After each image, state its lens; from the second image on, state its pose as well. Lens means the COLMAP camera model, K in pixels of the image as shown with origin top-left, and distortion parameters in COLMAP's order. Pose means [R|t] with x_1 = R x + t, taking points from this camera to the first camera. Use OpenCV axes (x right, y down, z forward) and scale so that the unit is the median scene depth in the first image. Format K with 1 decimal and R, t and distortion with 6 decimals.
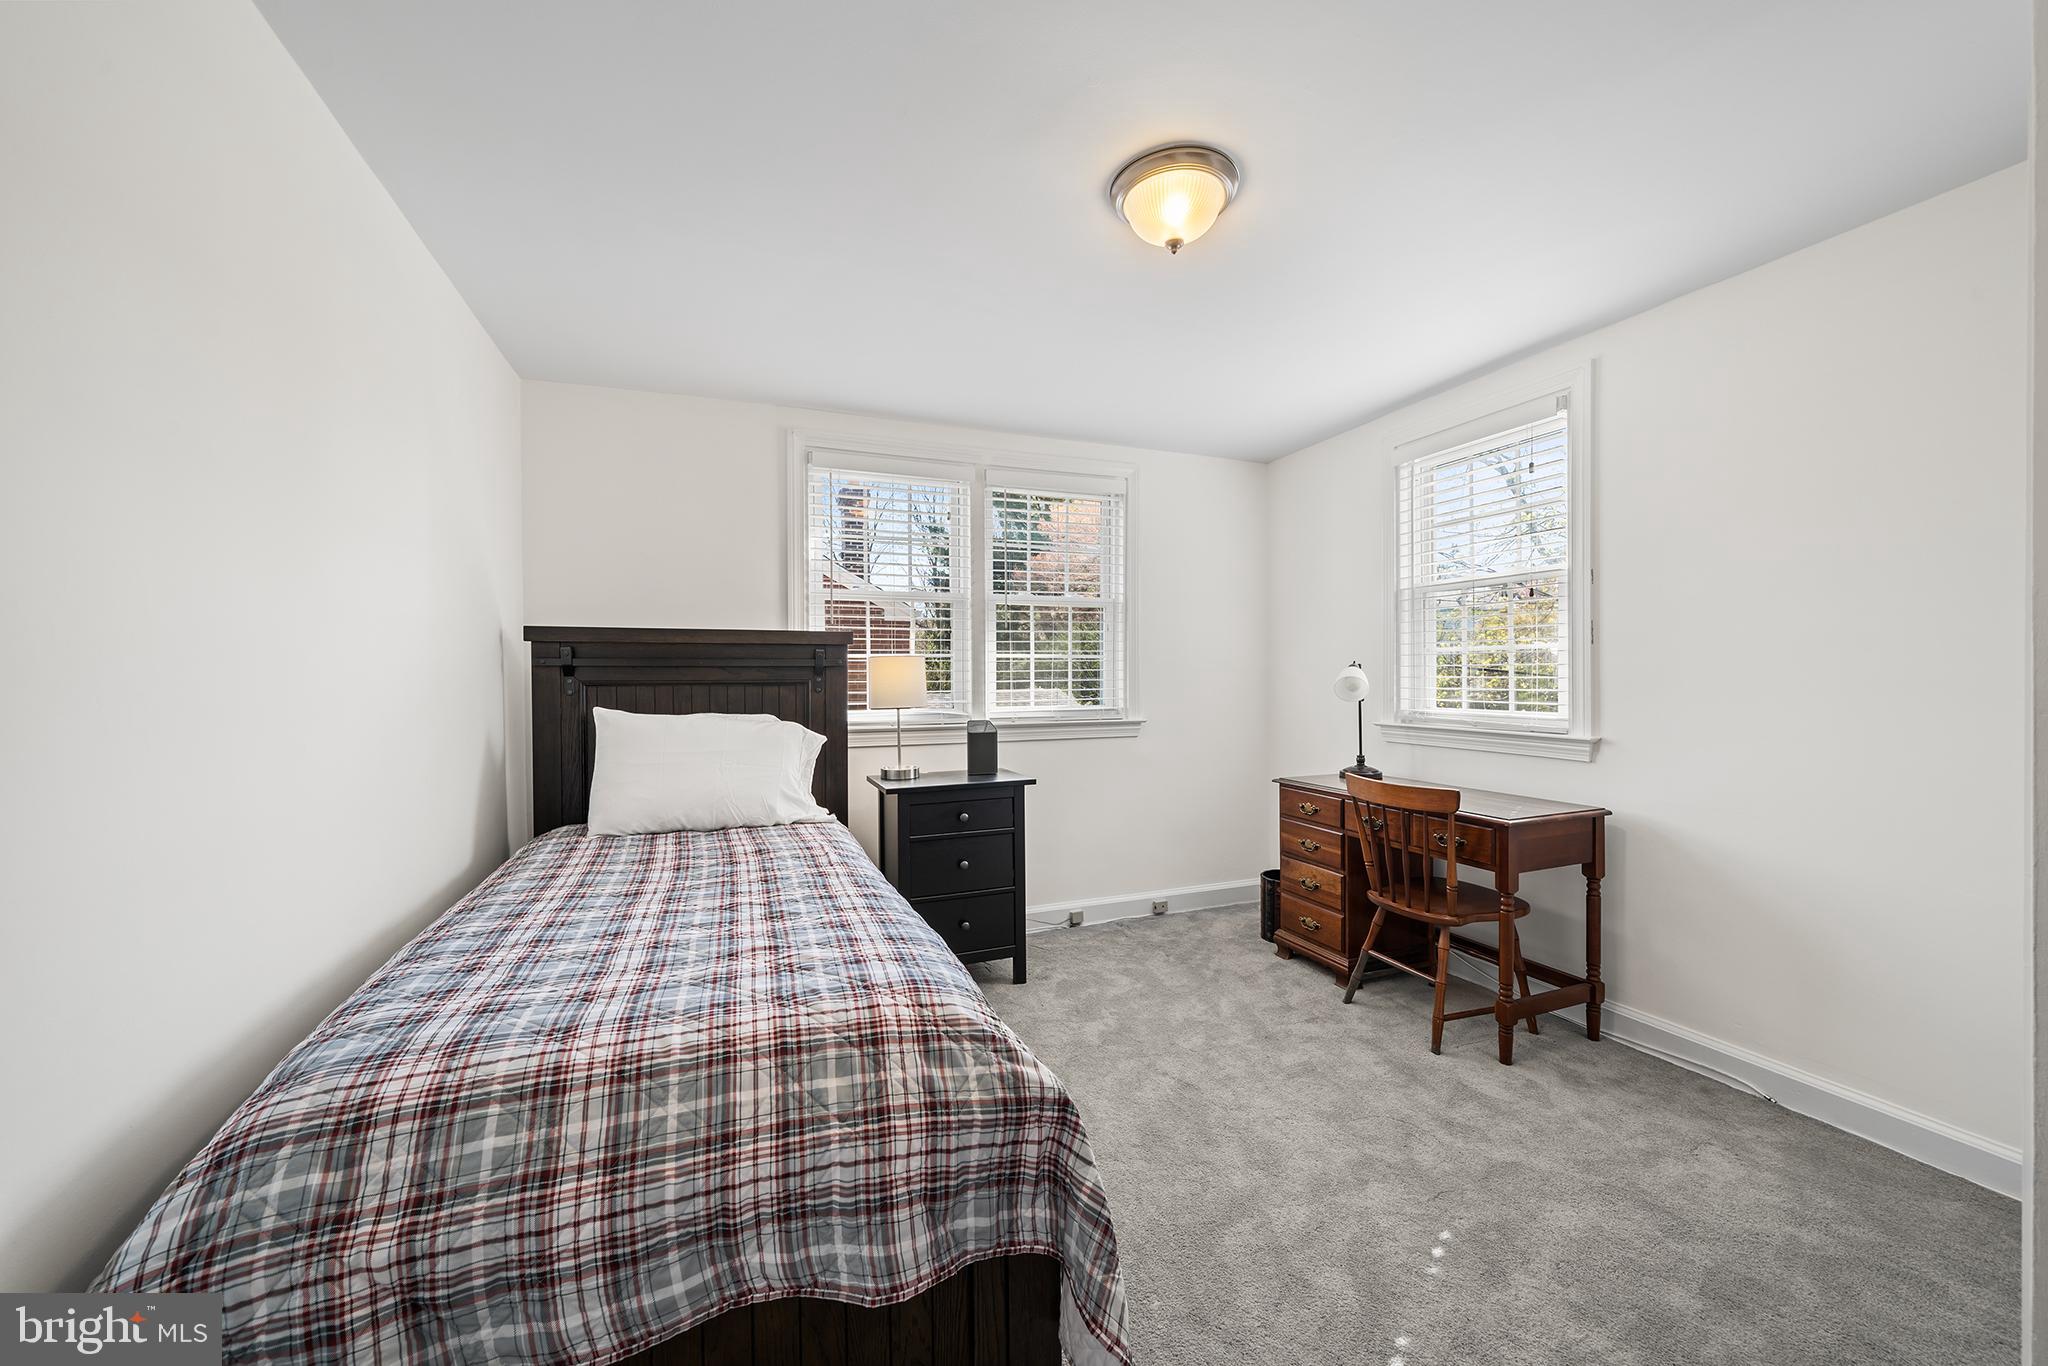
lens RADIAL K [[778.1, 0, 1024.0], [0, 778.1, 683.0], [0, 0, 1]] dist [-0.000383, 0.000008]
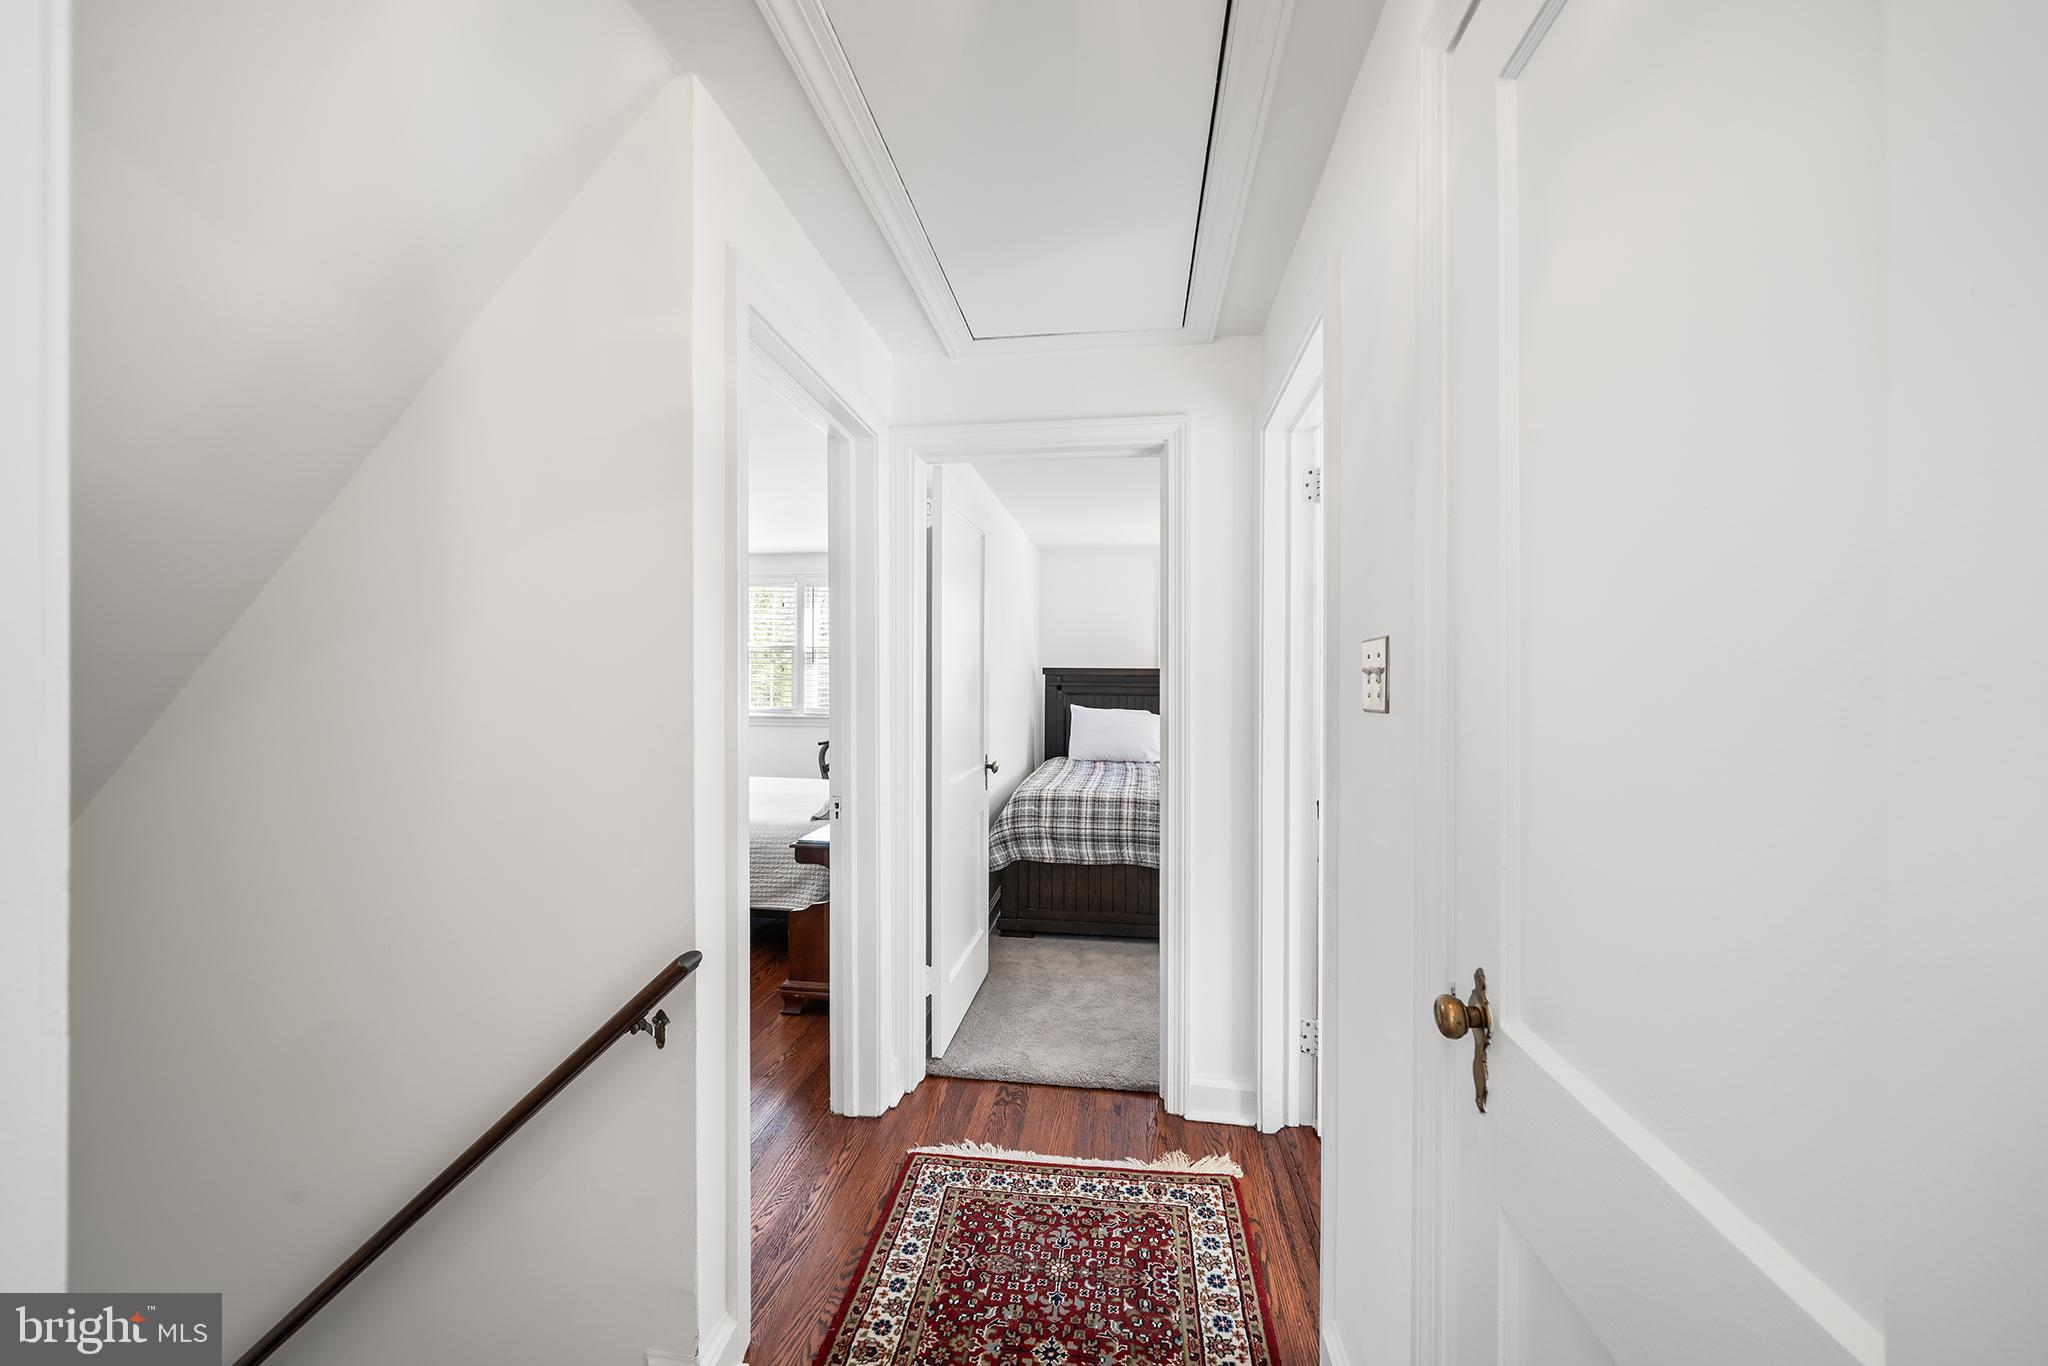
lens RADIAL K [[778.1, 0, 1024.0], [0, 778.1, 683.0], [0, 0, 1]] dist [-0.000383, 0.000008]
pose [[0.873017, 0.014113, -0.487486, 0.486229], [-0.017292, 0.999848, -0.002020, -0.027492], [0.487383, 0.010193, 0.873129, -1.180720]]
